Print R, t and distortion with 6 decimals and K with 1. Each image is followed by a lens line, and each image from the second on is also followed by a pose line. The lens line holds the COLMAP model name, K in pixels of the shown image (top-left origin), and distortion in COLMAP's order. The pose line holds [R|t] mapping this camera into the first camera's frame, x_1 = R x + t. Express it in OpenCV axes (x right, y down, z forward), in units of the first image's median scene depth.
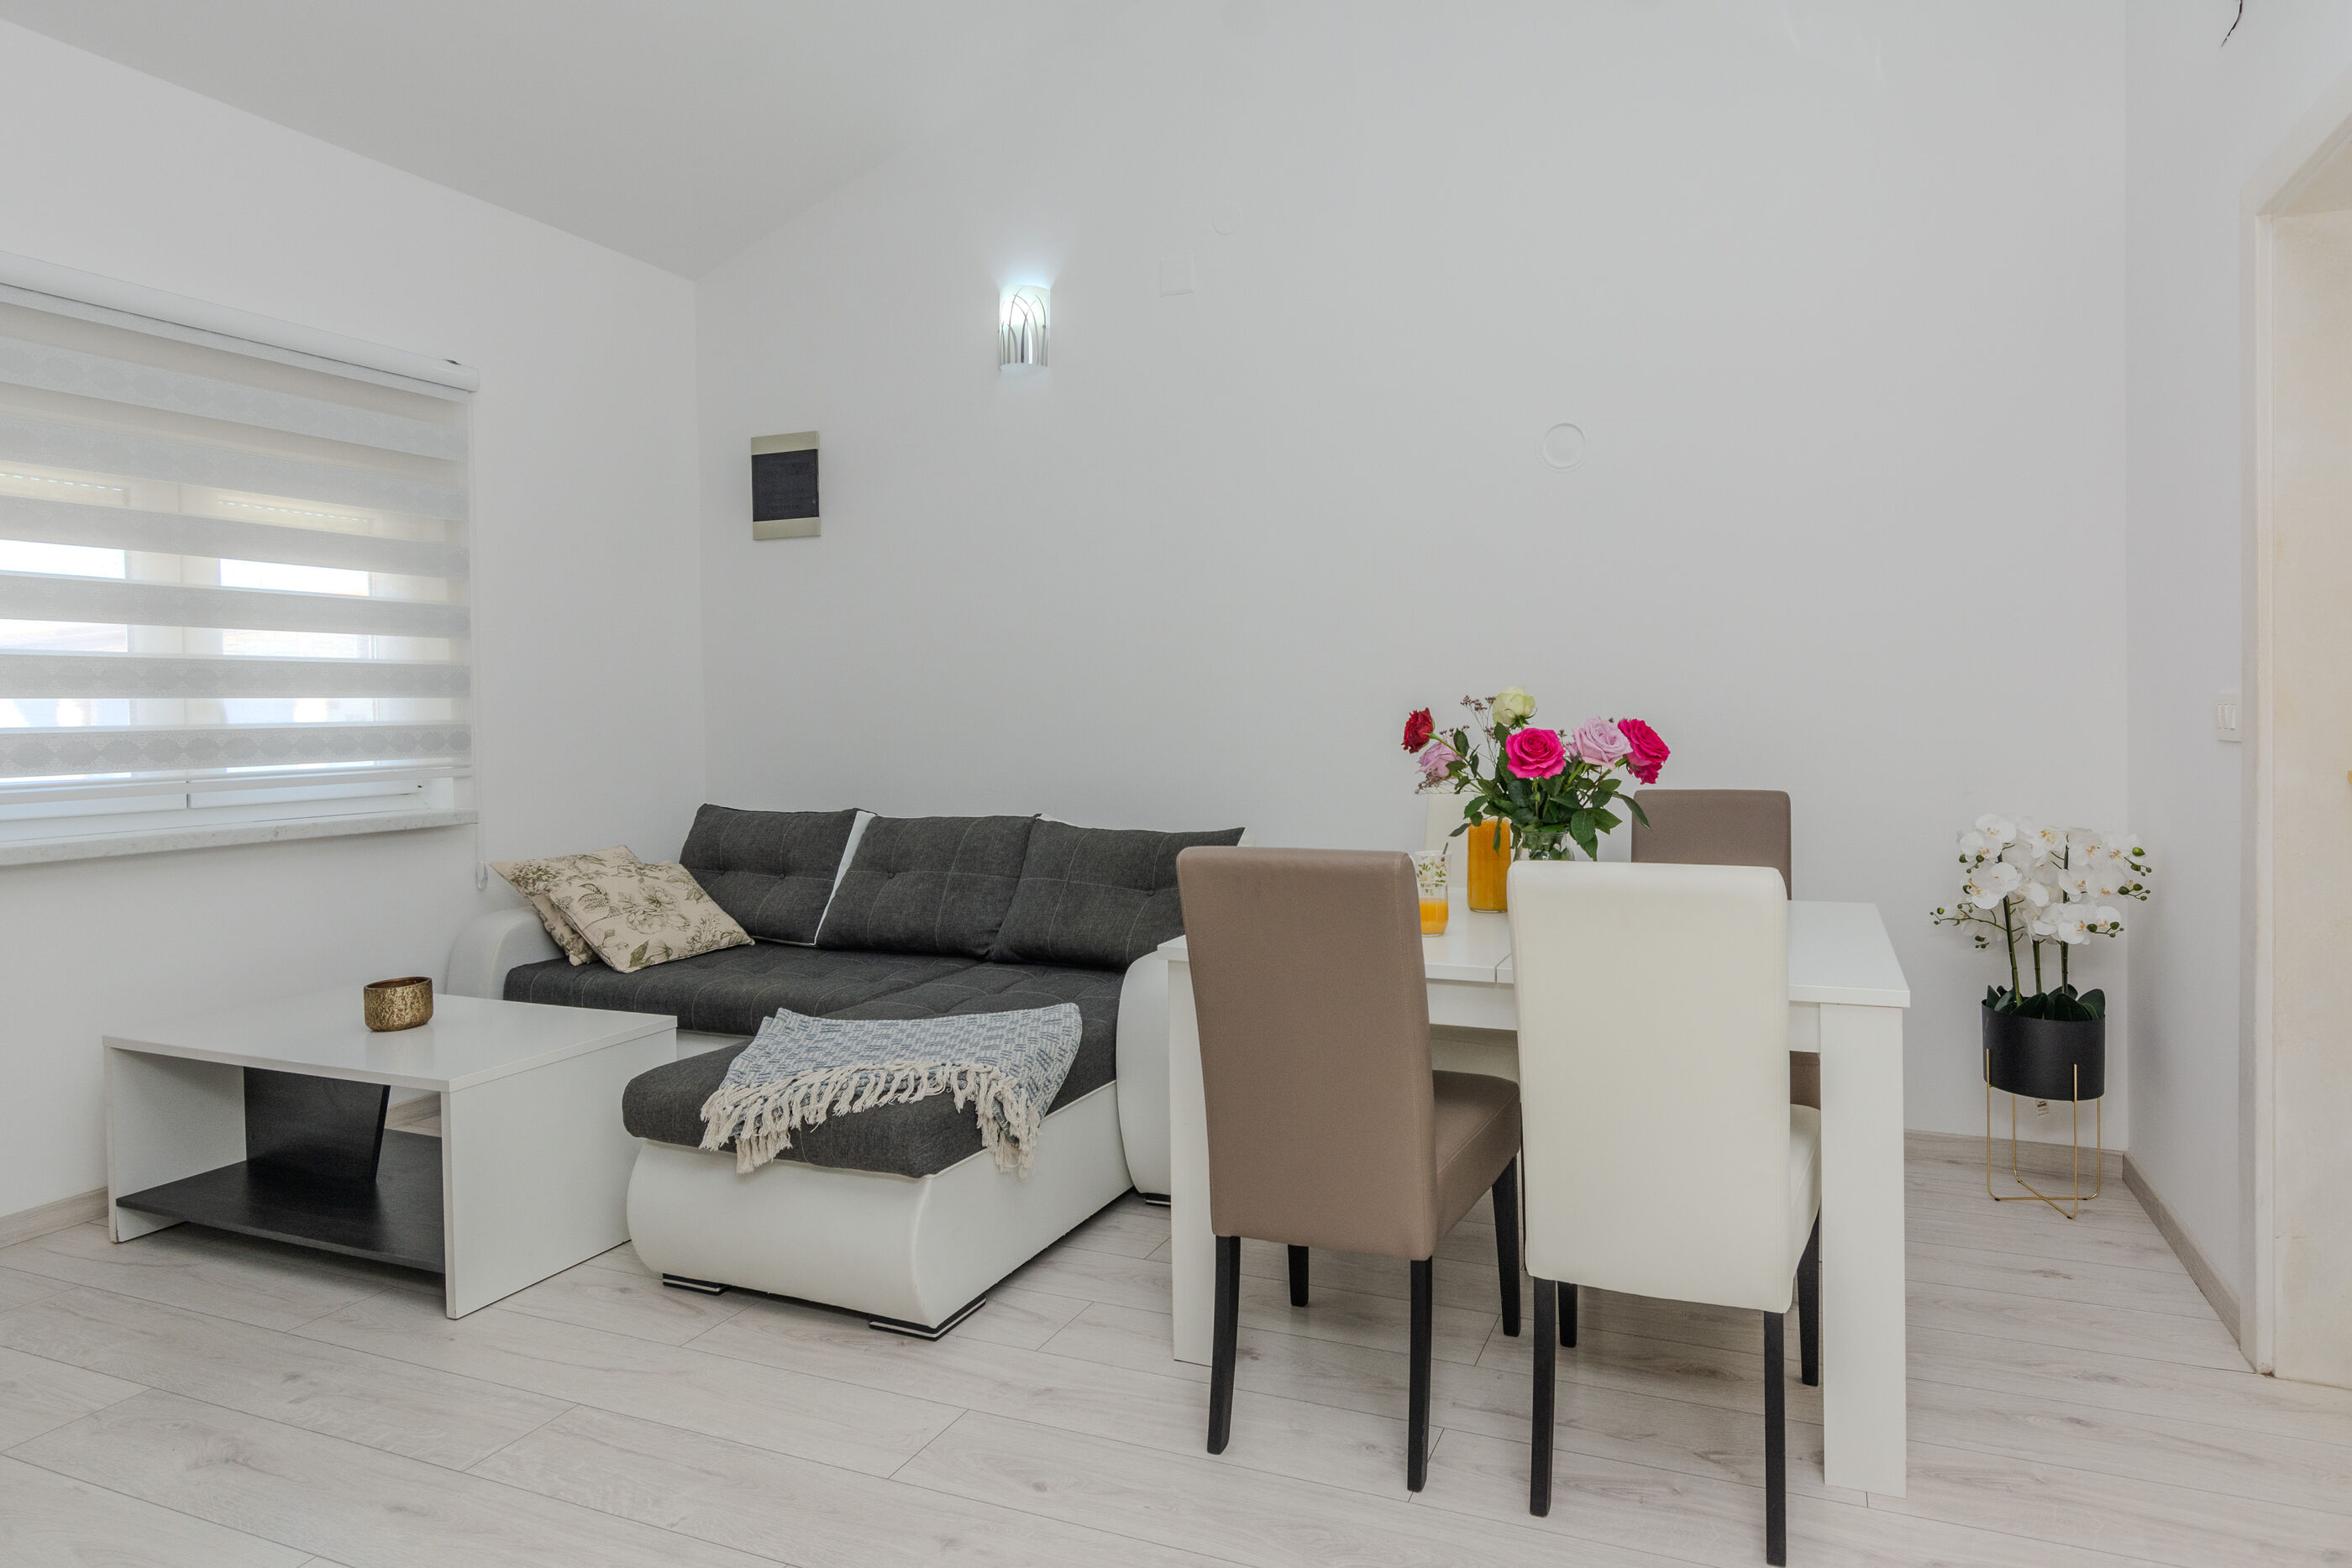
lens RADIAL K [[1177.5, 0, 1175.8], [0, 1177.5, 756.9], [0, 0, 1]] dist [-0.003374, -0.000787]
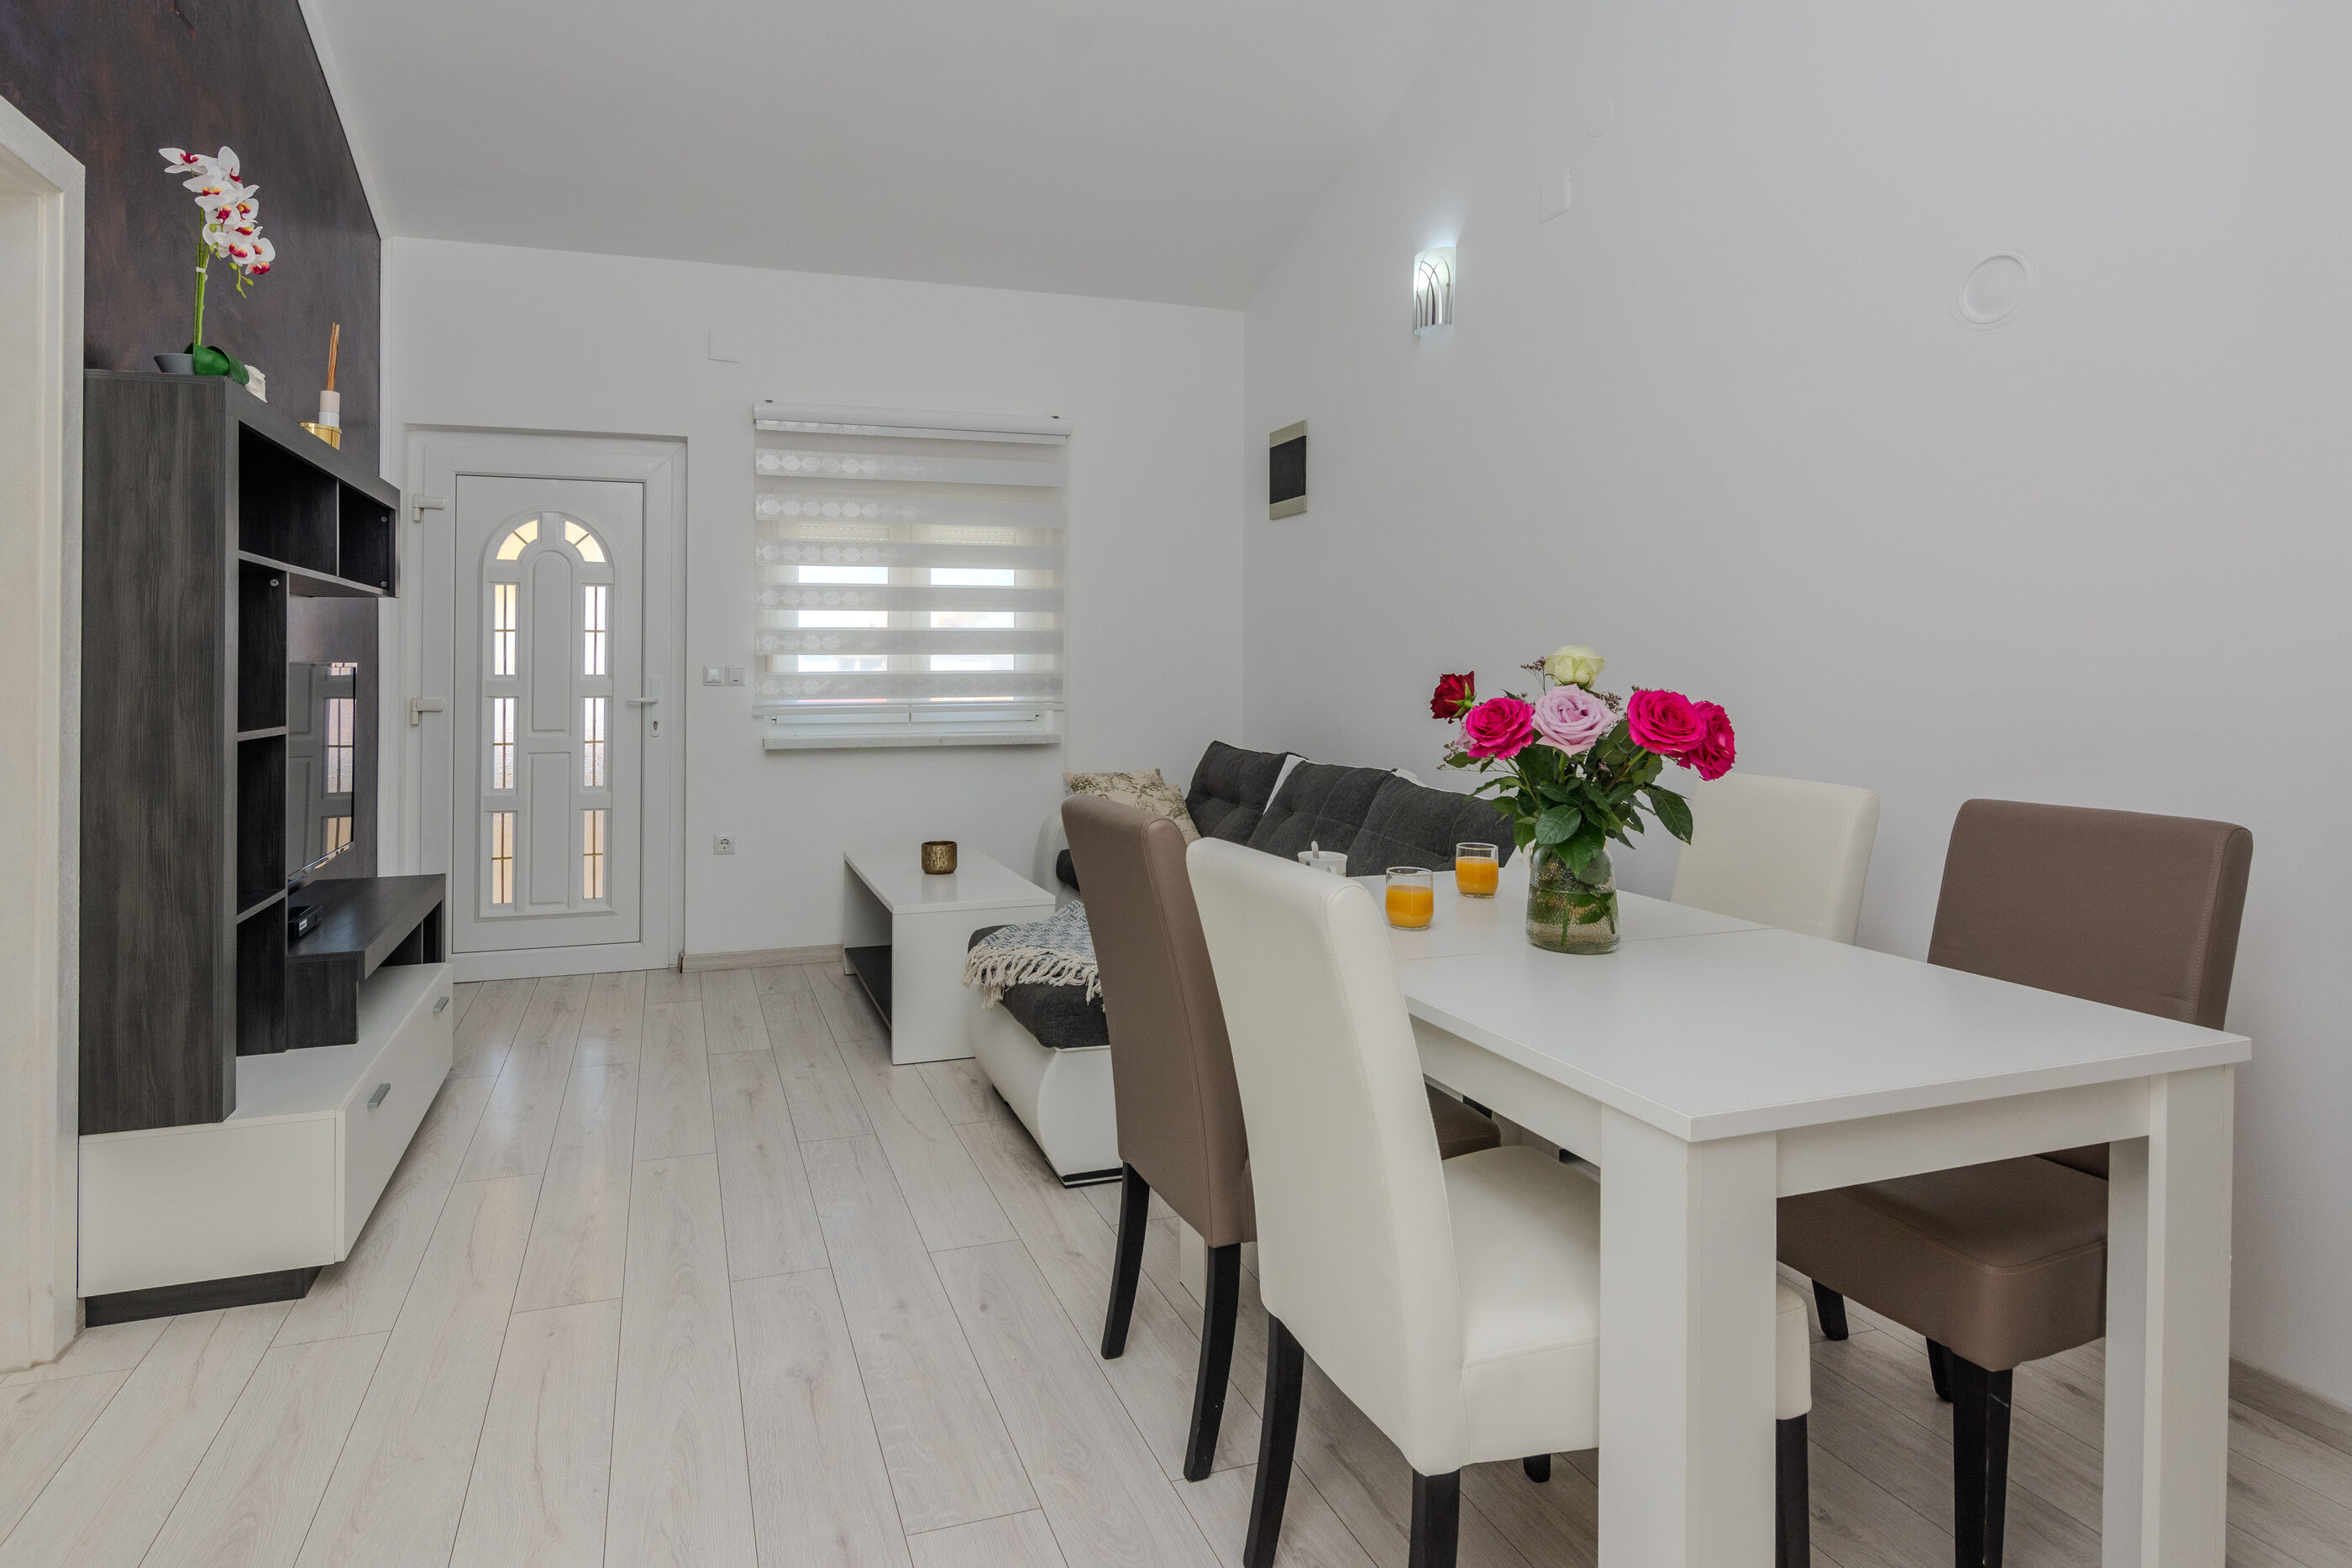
lens RADIAL K [[1167.2, 0, 1182.7], [0, 1167.2, 681.6], [0, 0, 1]] dist [0.001276, -0.000089]
pose [[0.643205, 0.020469, -0.765420, 0.563329], [-0.036419, 0.999329, -0.003880, -0.017592], [0.764827, 0.030371, 0.643519, 0.218116]]
